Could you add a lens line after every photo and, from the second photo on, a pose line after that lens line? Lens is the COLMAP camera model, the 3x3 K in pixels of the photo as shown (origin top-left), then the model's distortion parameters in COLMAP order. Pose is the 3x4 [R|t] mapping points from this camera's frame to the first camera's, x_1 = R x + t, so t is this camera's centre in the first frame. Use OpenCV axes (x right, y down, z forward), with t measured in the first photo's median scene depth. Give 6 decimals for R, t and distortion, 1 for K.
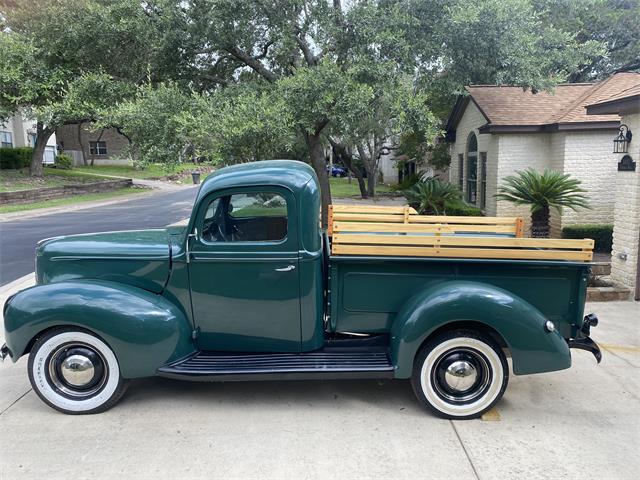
lens RADIAL K [[485.2, 0, 323.4], [0, 485.2, 240.6], [0, 0, 1]] dist [0.015915, -0.021651]
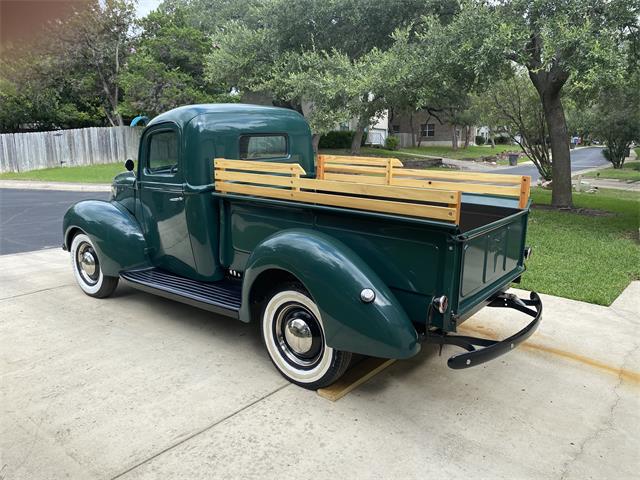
lens RADIAL K [[485.2, 0, 323.4], [0, 485.2, 240.6], [0, 0, 1]] dist [0.015915, -0.021651]
pose [[0.772810, 0.121024, -0.622992, 0.441935], [-0.101773, 0.992578, 0.066573, 0.021888], [0.626425, 0.011955, 0.779390, 0.176412]]
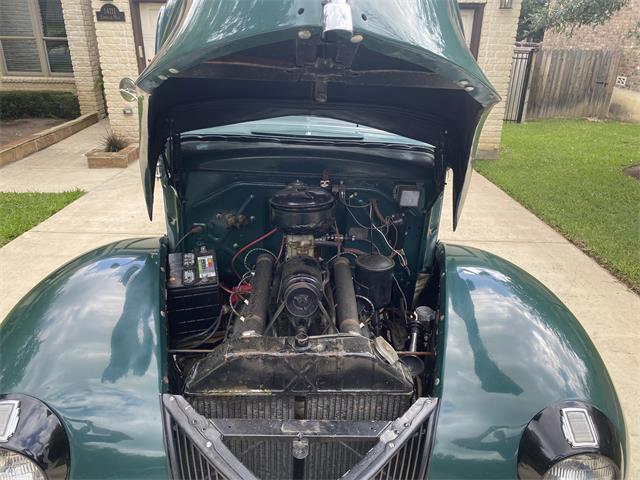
lens RADIAL K [[492.1, 0, 327.1], [0, 492.1, 234.6], [0, 0, 1]] dist [0.001986, -0.006754]
pose [[-0.014517, -0.376515, 0.926297, -0.446955], [0.136670, 0.916952, 0.374859, -0.061662], [-0.990510, 0.132039, 0.038147, 0.587874]]
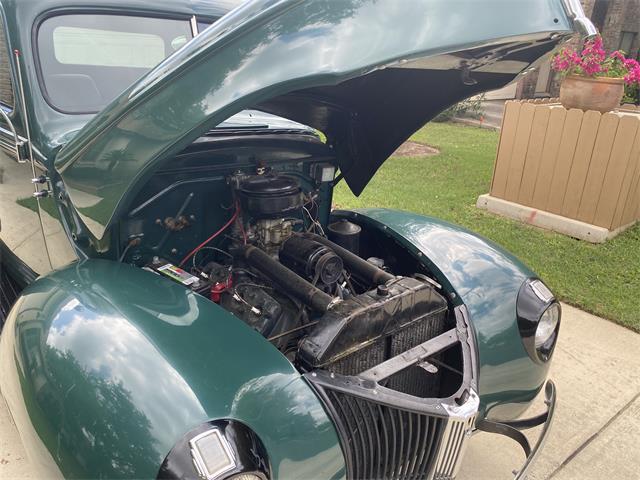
lens RADIAL K [[487.9, 0, 327.4], [0, 487.9, 240.3], [0, 0, 1]] dist [0.005539, -0.002538]
pose [[-0.622571, -0.322370, 0.713080, -0.425938], [0.073951, 0.882897, 0.463706, -0.077808], [-0.779061, 0.341423, -0.525826, 0.719155]]
